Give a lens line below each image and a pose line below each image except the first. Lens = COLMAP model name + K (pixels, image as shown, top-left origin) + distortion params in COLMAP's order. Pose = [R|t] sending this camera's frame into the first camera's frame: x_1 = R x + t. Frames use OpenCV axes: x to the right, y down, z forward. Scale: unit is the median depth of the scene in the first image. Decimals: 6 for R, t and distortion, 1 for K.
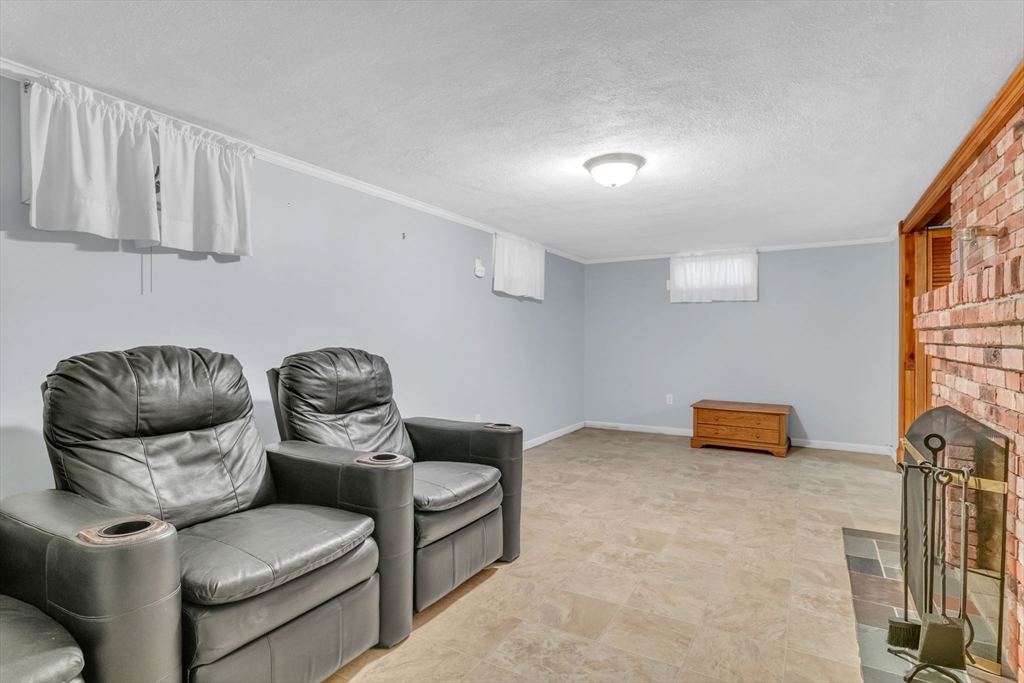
lens RADIAL K [[524.7, 0, 509.9], [0, 524.7, 340.6], [0, 0, 1]] dist [-0.020168, 0.009812]
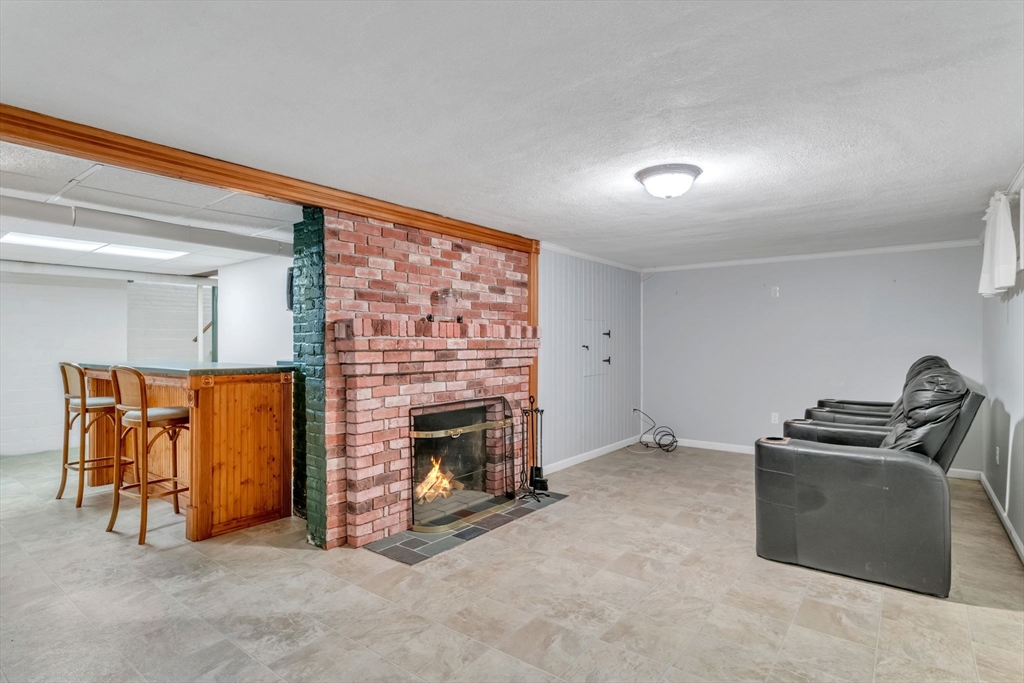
lens RADIAL K [[524.7, 0, 519.4], [0, 524.7, 346.7], [0, 0, 1]] dist [-0.020168, 0.009812]
pose [[-0.993743, -0.000919, 0.111683, 0.396897], [0.000454, 0.999925, 0.012271, -0.045184], [-0.111686, 0.012245, -0.993668, 2.164028]]
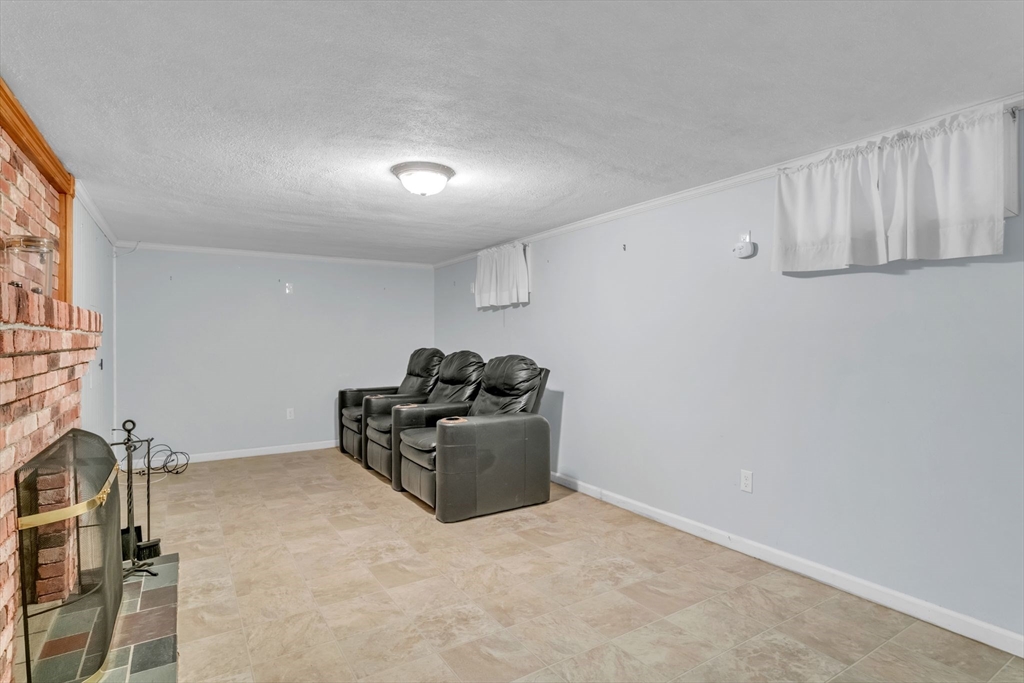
lens RADIAL K [[524.7, 0, 518.9], [0, 524.7, 338.0], [0, 0, 1]] dist [-0.020168, 0.009812]
pose [[-0.453096, 0.000195, -0.891462, 1.073660], [0.000806, 1.000000, -0.000191, -0.038091], [0.891461, -0.000805, -0.453096, 1.751970]]
